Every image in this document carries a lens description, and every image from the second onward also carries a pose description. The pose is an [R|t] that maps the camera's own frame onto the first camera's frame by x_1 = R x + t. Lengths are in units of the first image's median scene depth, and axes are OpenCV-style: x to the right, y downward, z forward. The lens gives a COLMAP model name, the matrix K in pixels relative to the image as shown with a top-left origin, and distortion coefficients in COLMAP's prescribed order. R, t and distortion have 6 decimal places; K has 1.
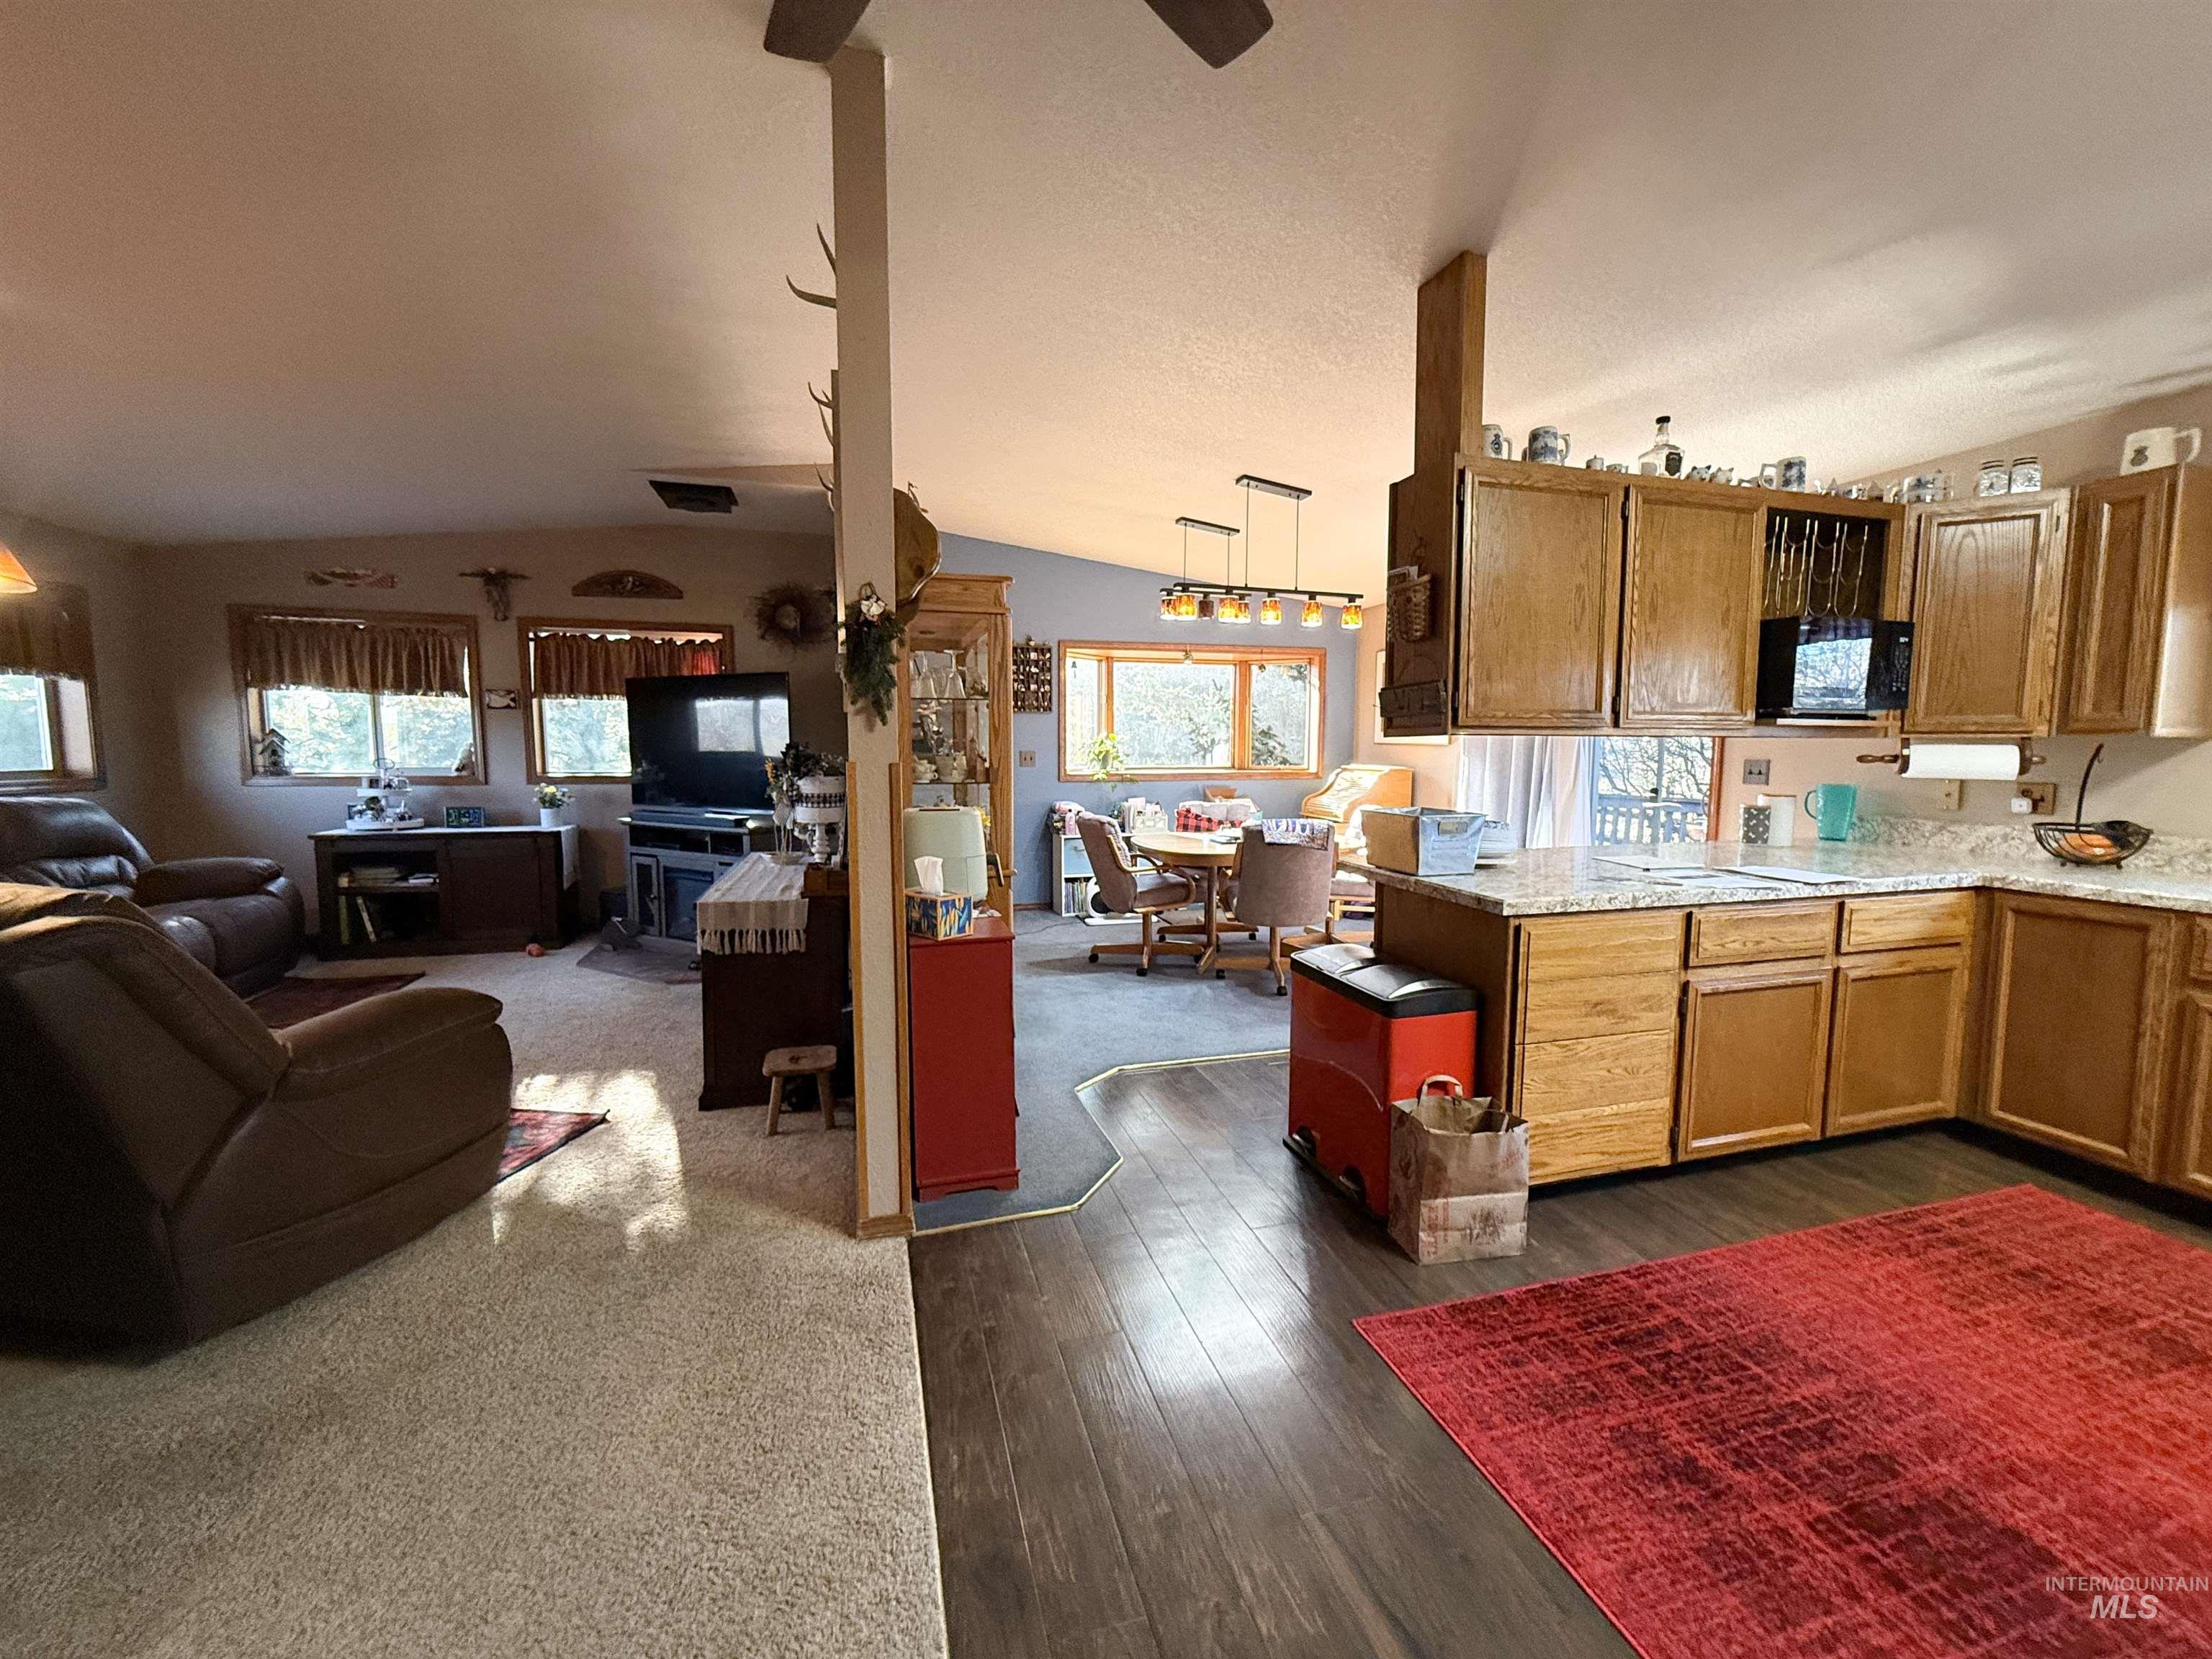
lens RADIAL K [[885.0, 0, 1112.0], [0, 885.0, 827.6], [0, 0, 1]] dist [0.000843, -0.000033]
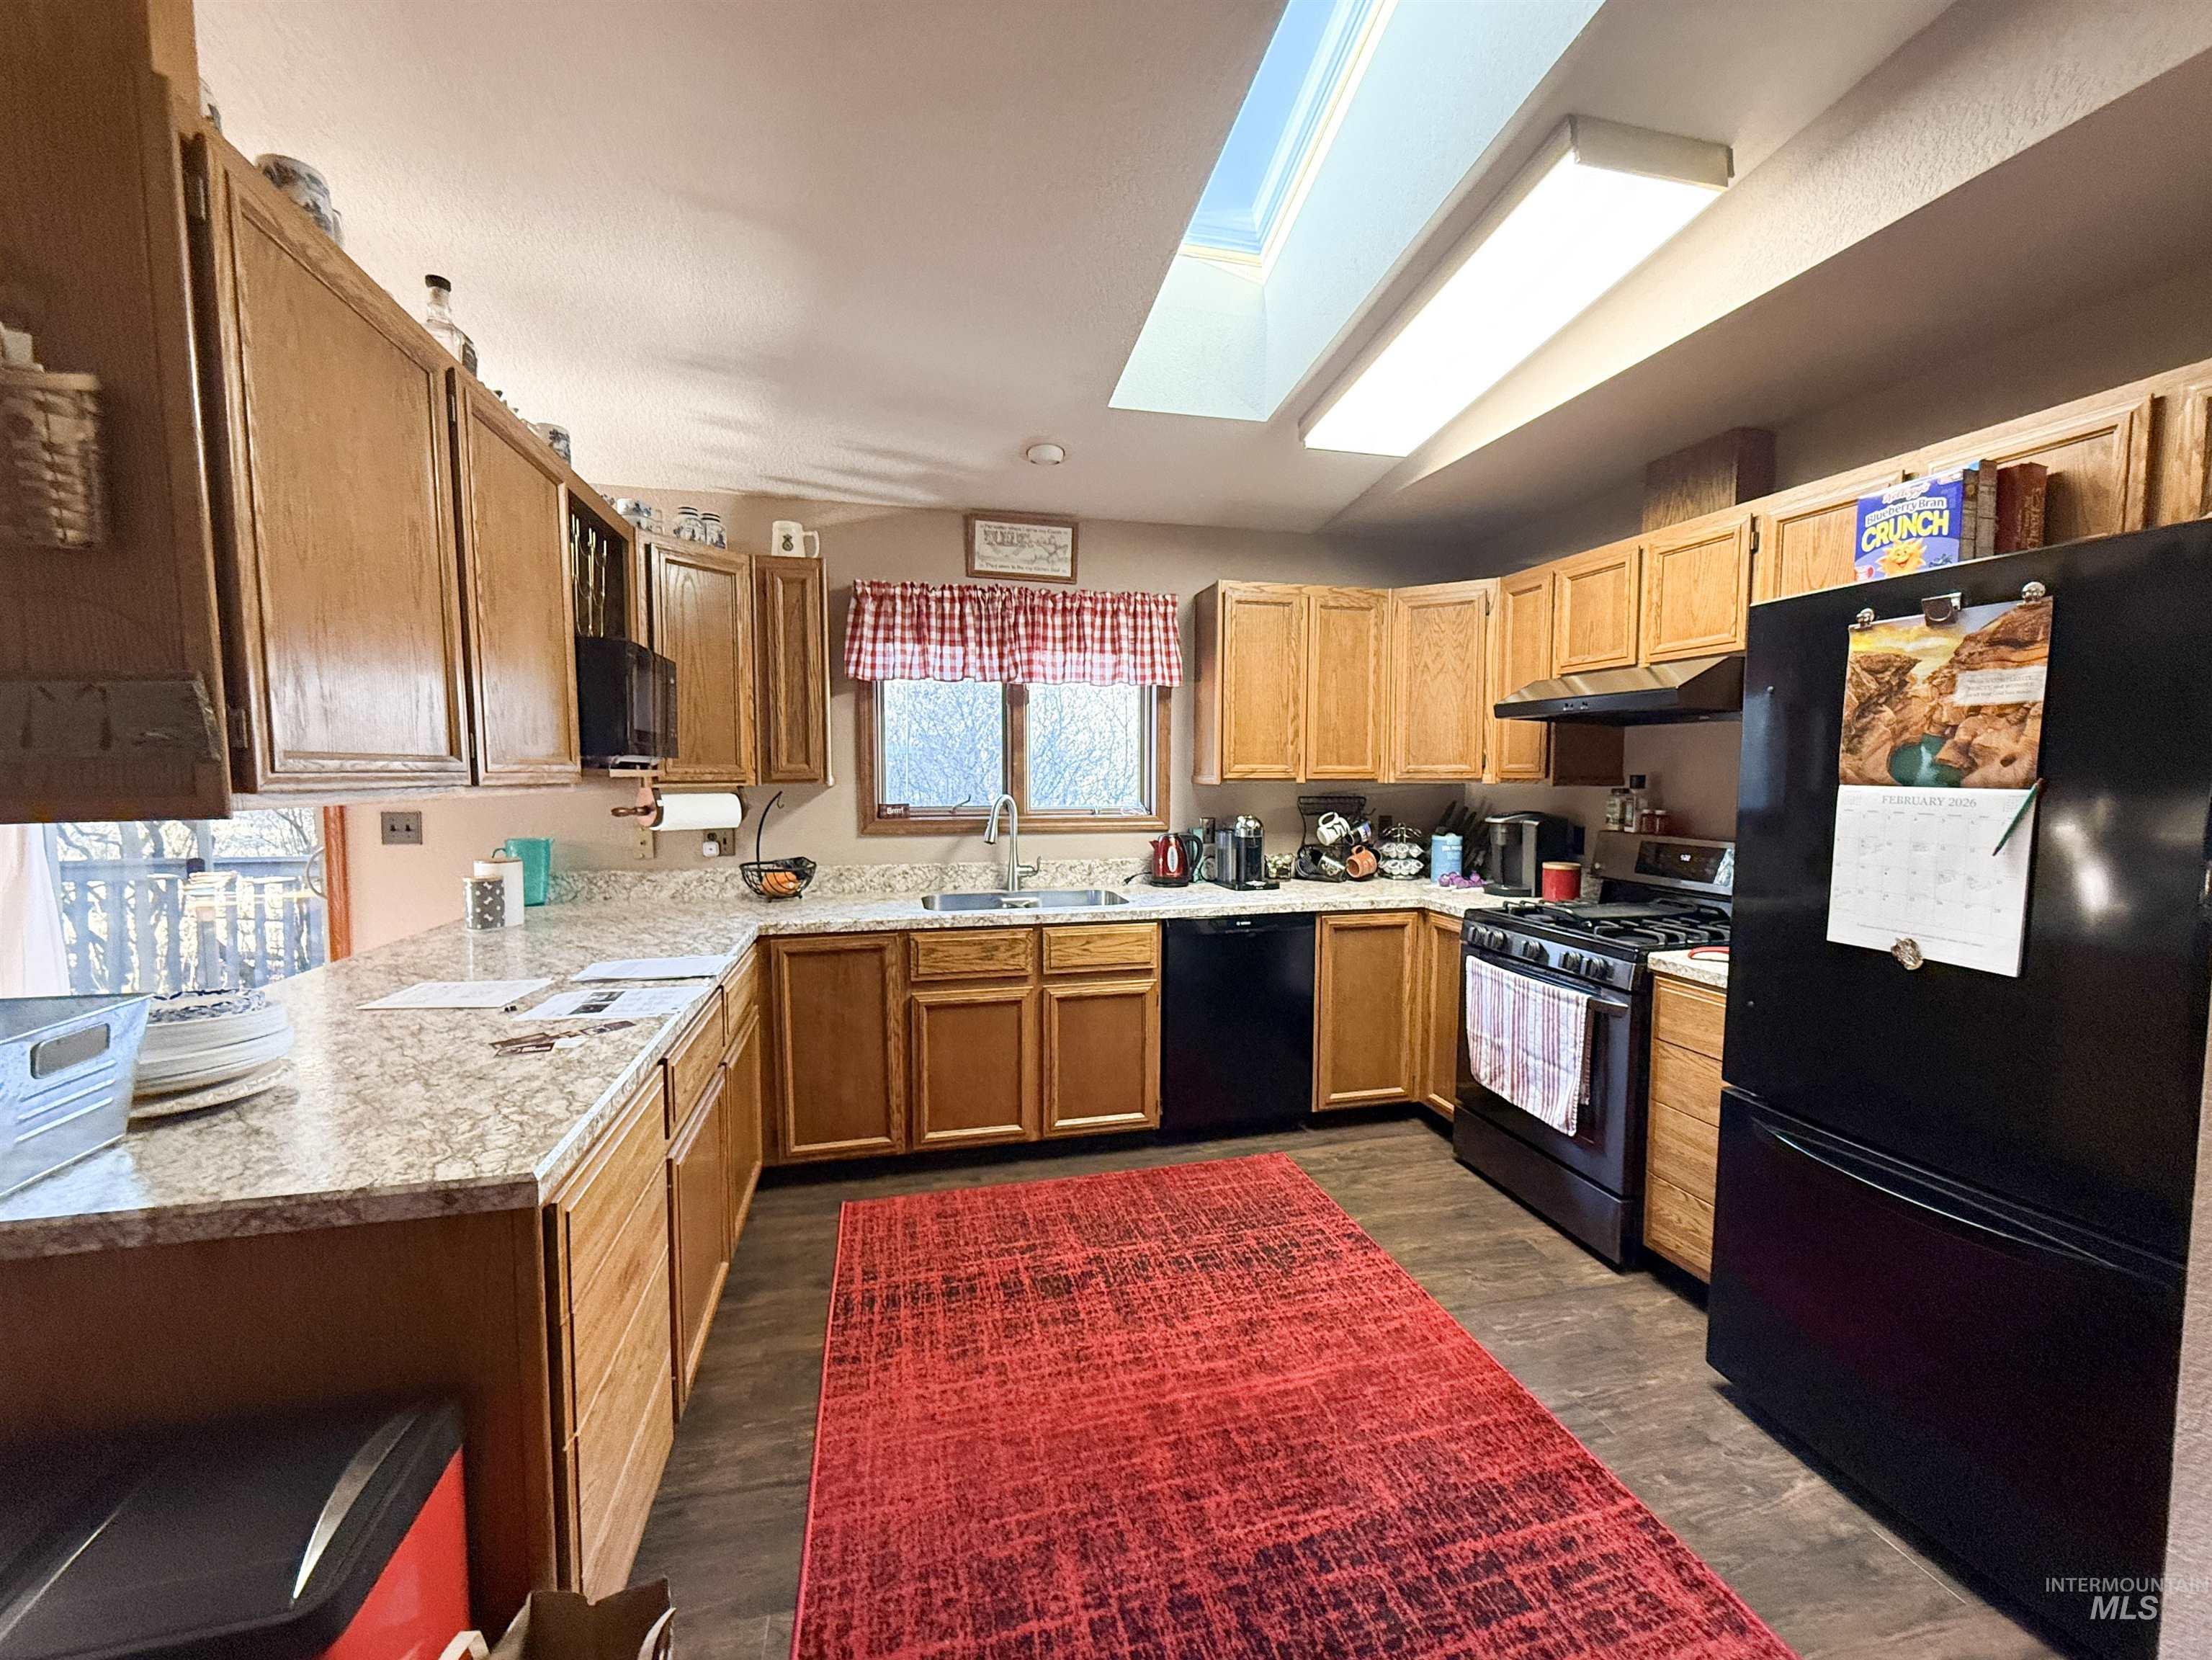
lens RADIAL K [[885.1, 0, 1112.0], [0, 885.1, 828.1], [0, 0, 1]] dist [0.000843, -0.000033]
pose [[0.034844, -0.065760, 0.997227, 0.001404], [0.089253, 0.994050, 0.062432, -0.078992], [-0.995399, 0.086830, 0.040506, 0.526803]]
